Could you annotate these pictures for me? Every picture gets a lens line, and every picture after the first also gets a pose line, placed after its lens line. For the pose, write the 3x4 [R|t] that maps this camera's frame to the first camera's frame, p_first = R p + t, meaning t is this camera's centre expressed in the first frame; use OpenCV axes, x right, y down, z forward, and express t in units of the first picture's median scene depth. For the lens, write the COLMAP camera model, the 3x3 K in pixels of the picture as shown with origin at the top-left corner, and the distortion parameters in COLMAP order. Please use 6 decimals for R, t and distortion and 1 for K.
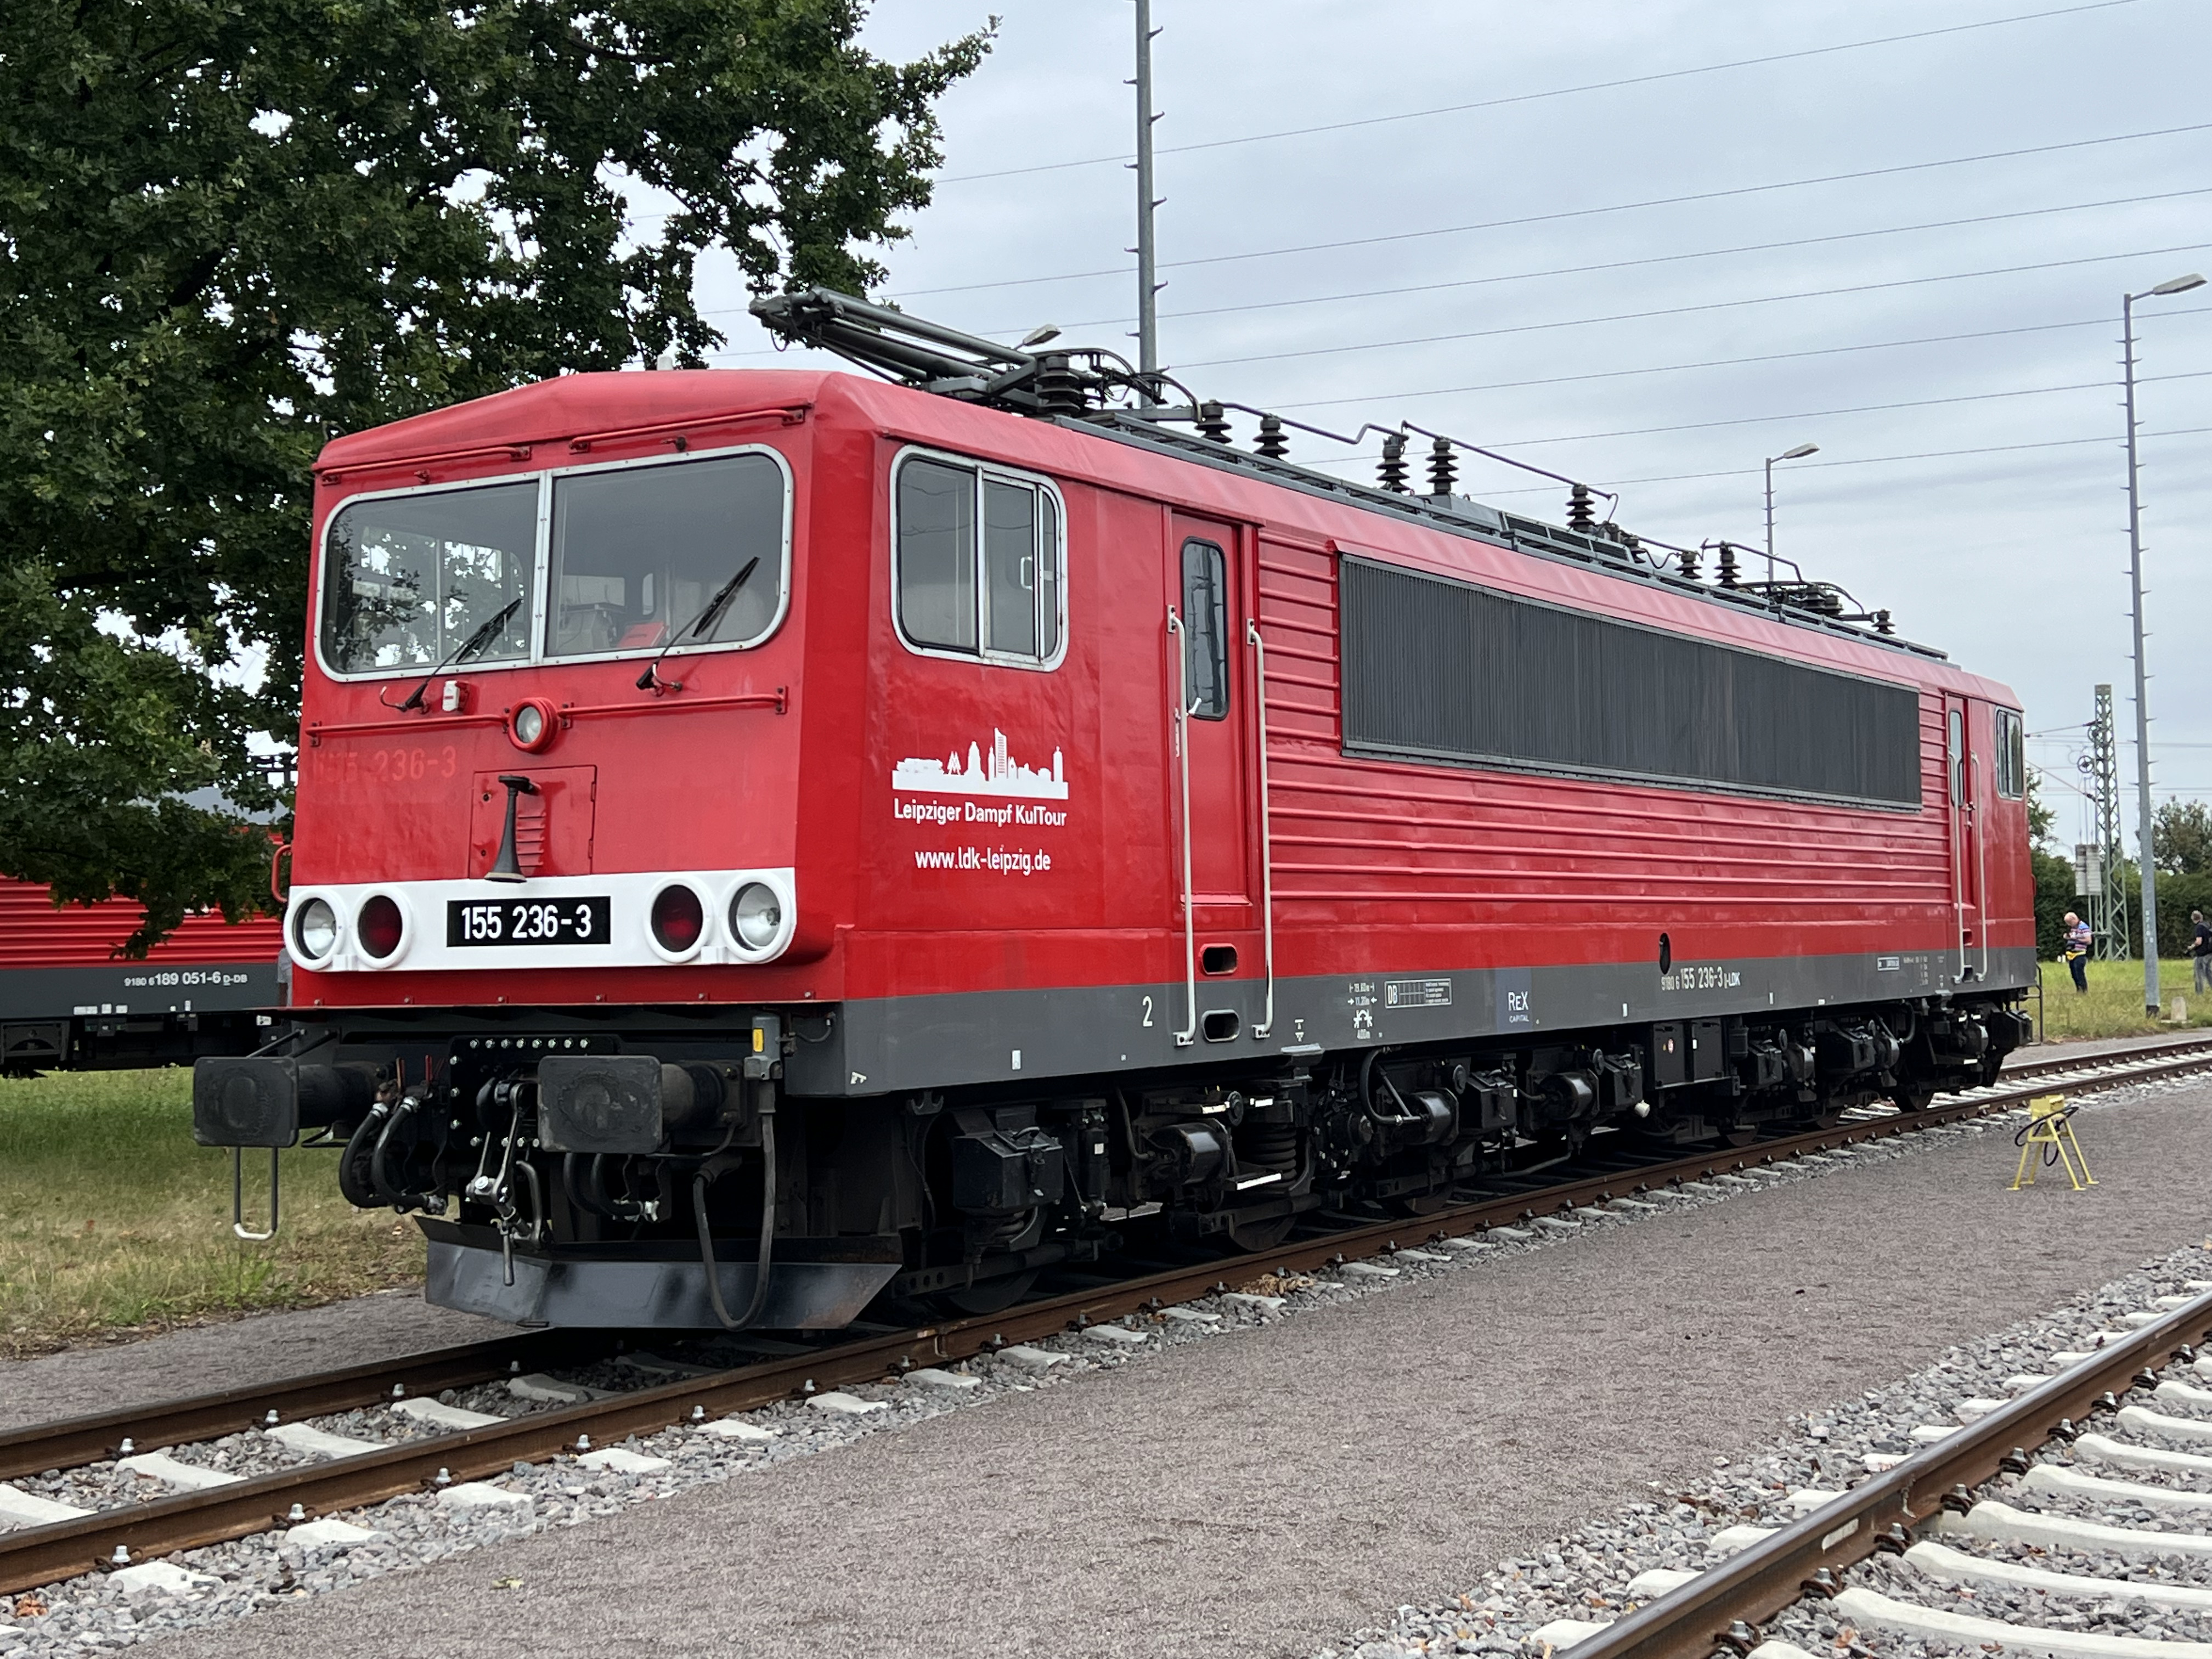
lens RADIAL K [[2836.9, 0, 1106.0], [0, 2836.9, 829.5], [0, 0, 1]] dist [0.190970, -0.534484]
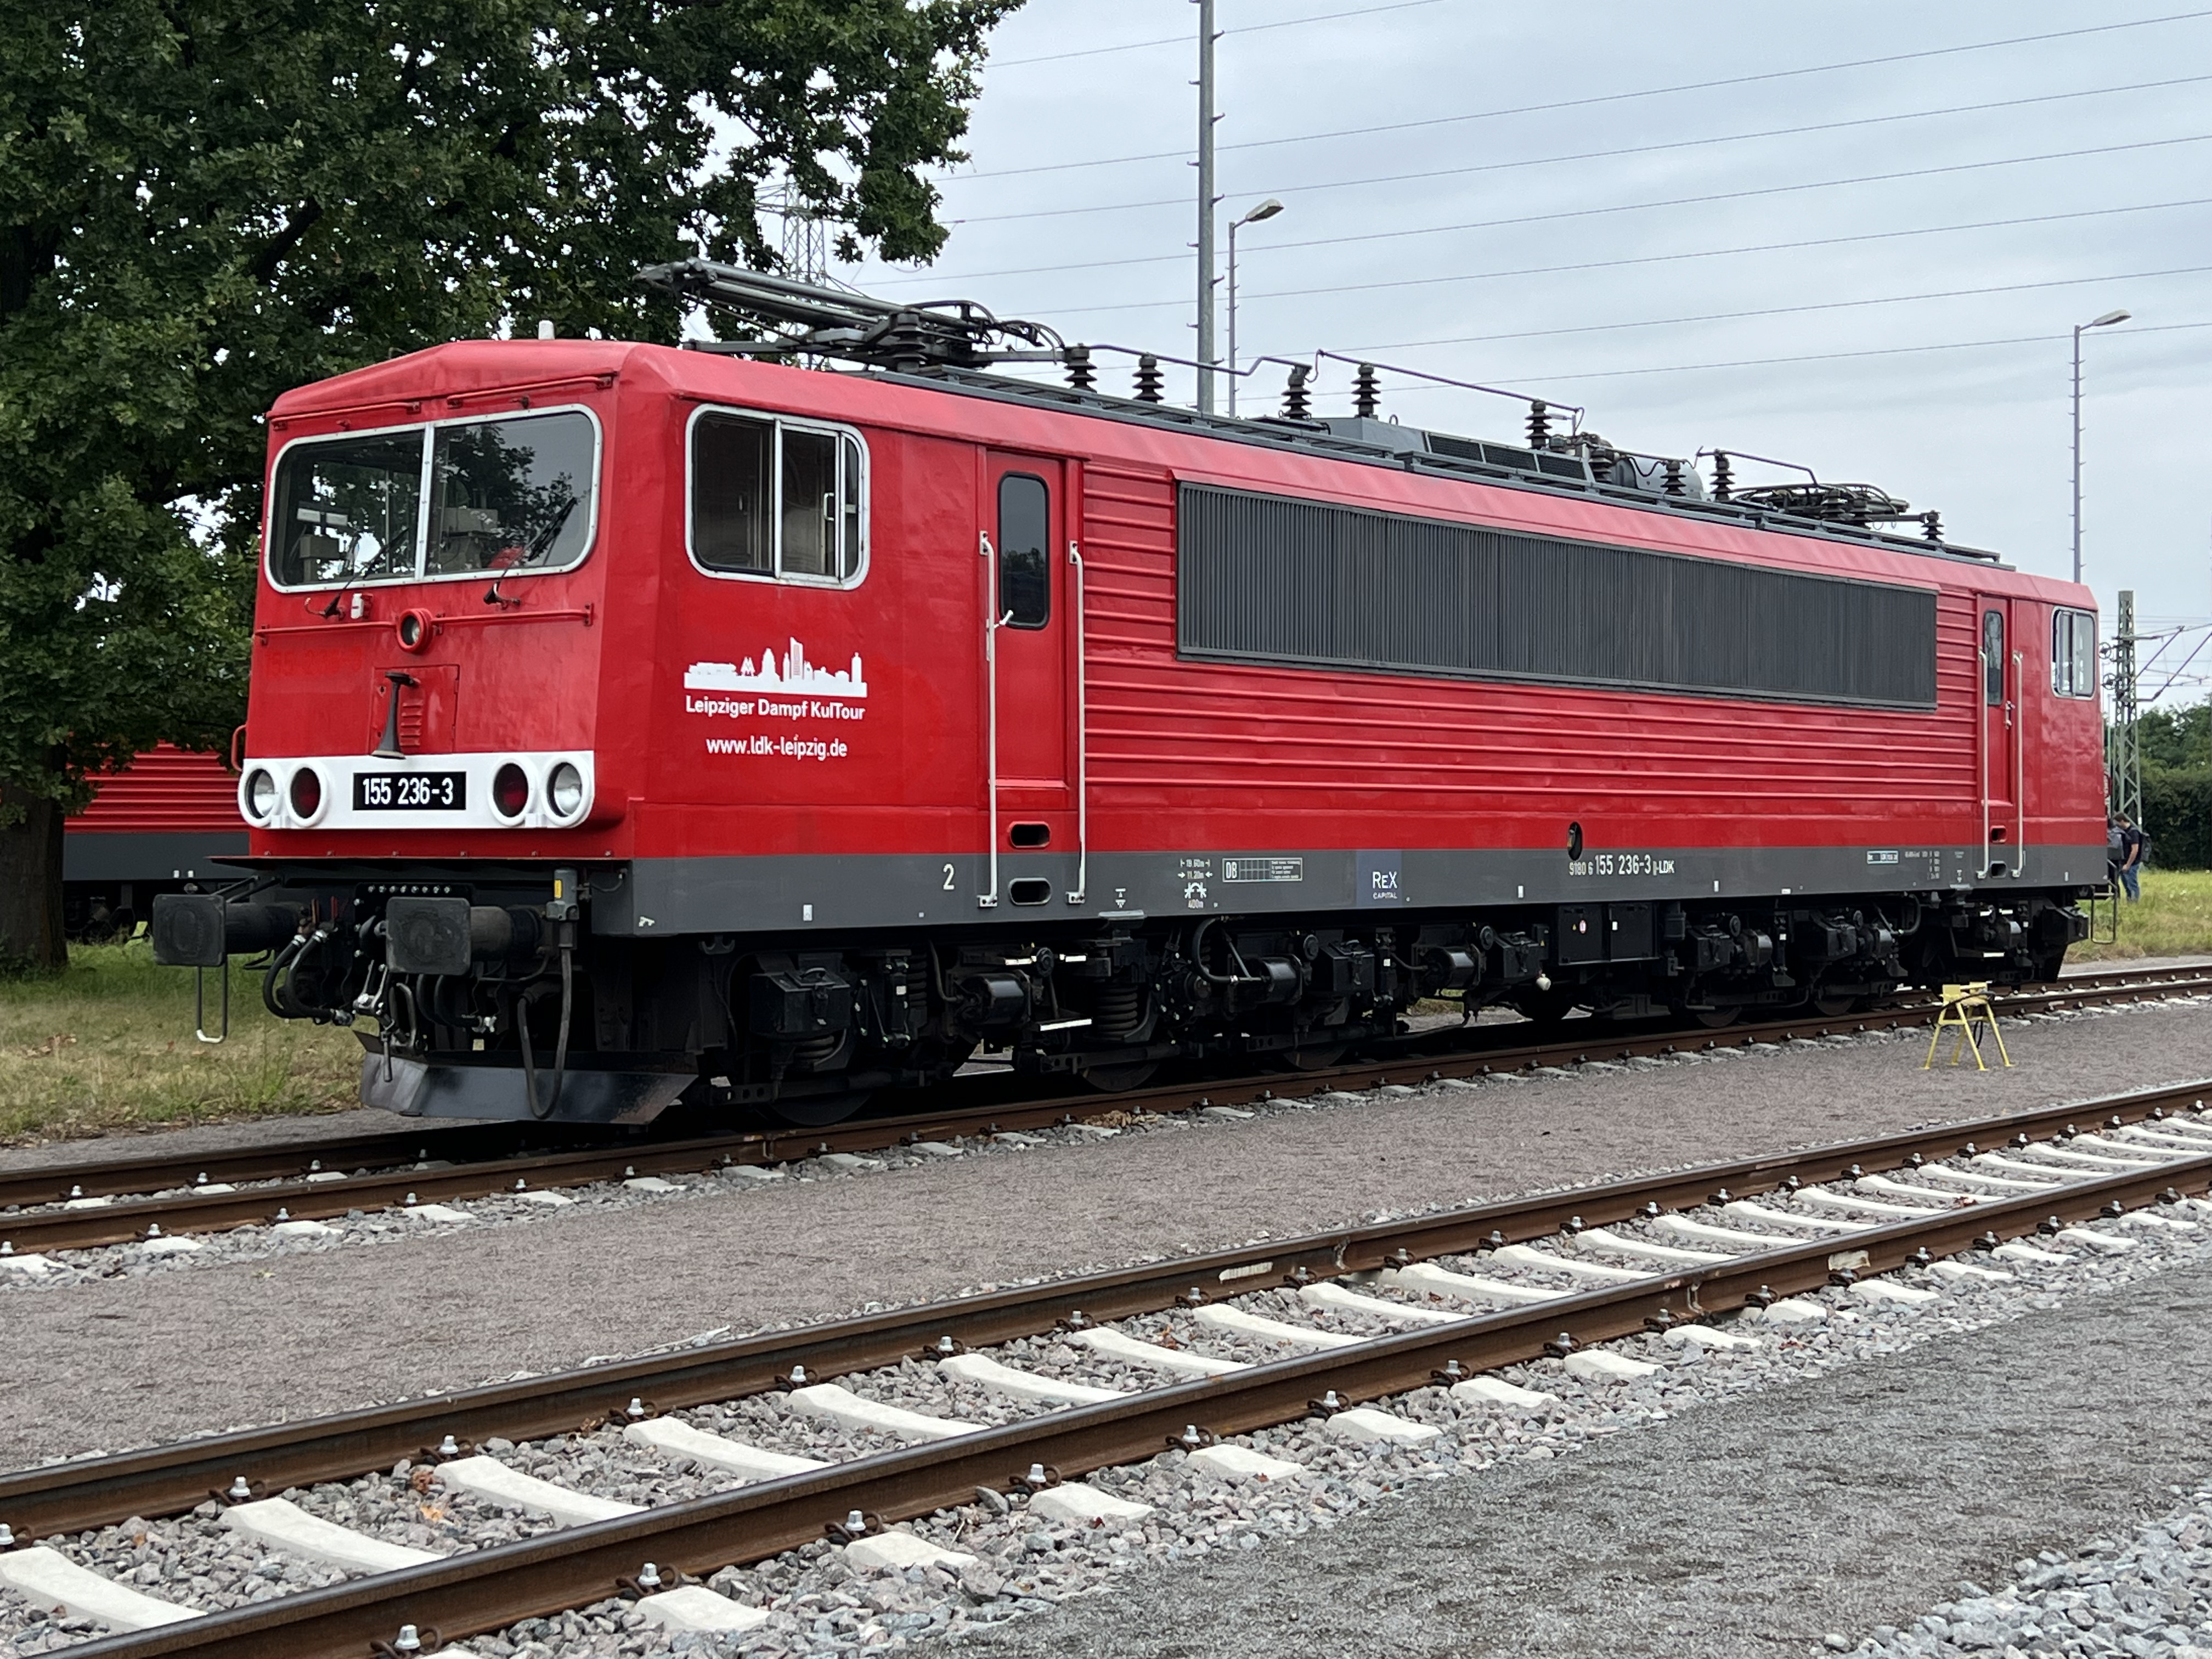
lens RADIAL K [[3102.8, 0, 1118.3], [0, 3102.8, 838.4], [0, 0, 1]] dist [0.203040, -0.599283]
pose [[0.990533, 0.018399, -0.136040, 0.256019], [-0.012734, 0.999020, 0.042396, -0.007624], [0.136686, -0.040262, 0.989796, -0.266616]]
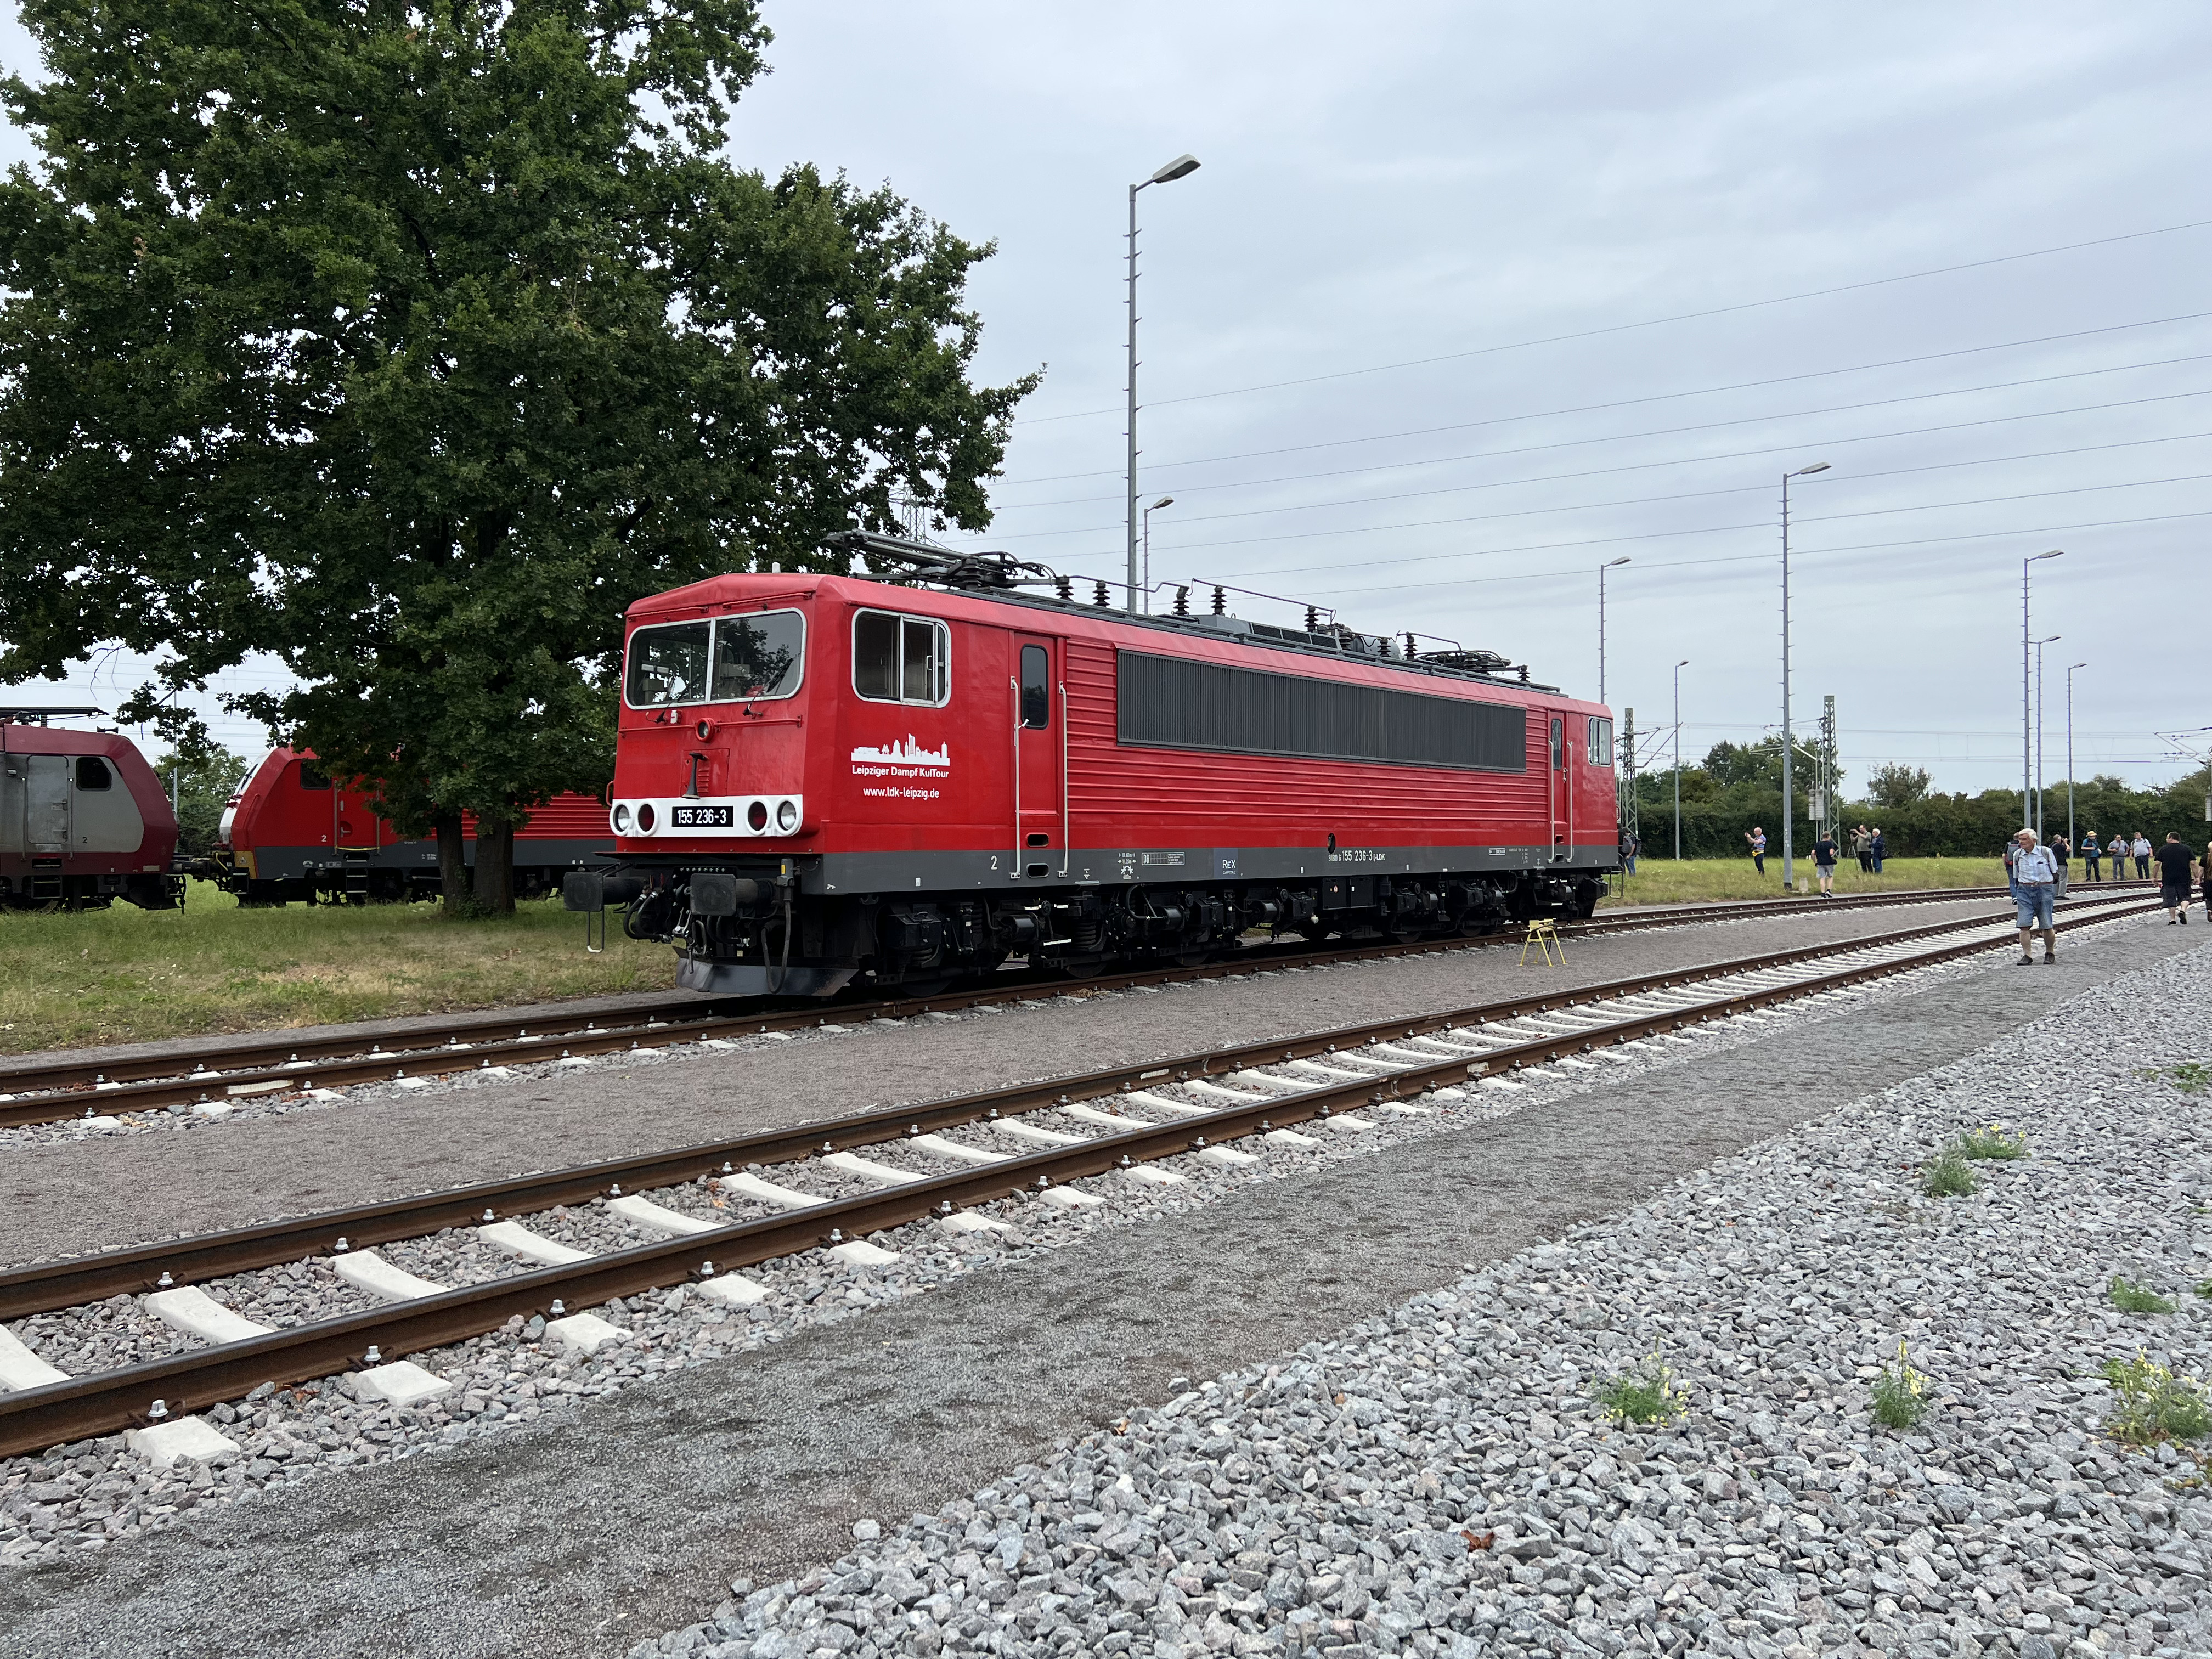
lens RADIAL K [[1683.7, 0, 1097.3], [0, 1683.7, 841.0], [0, 0, 1]] dist [0.202747, -0.572808]
pose [[0.991552, 0.017102, -0.128579, 0.256509], [-0.011876, 0.999076, 0.041307, -0.007246], [0.129167, -0.039432, 0.990839, -0.275067]]
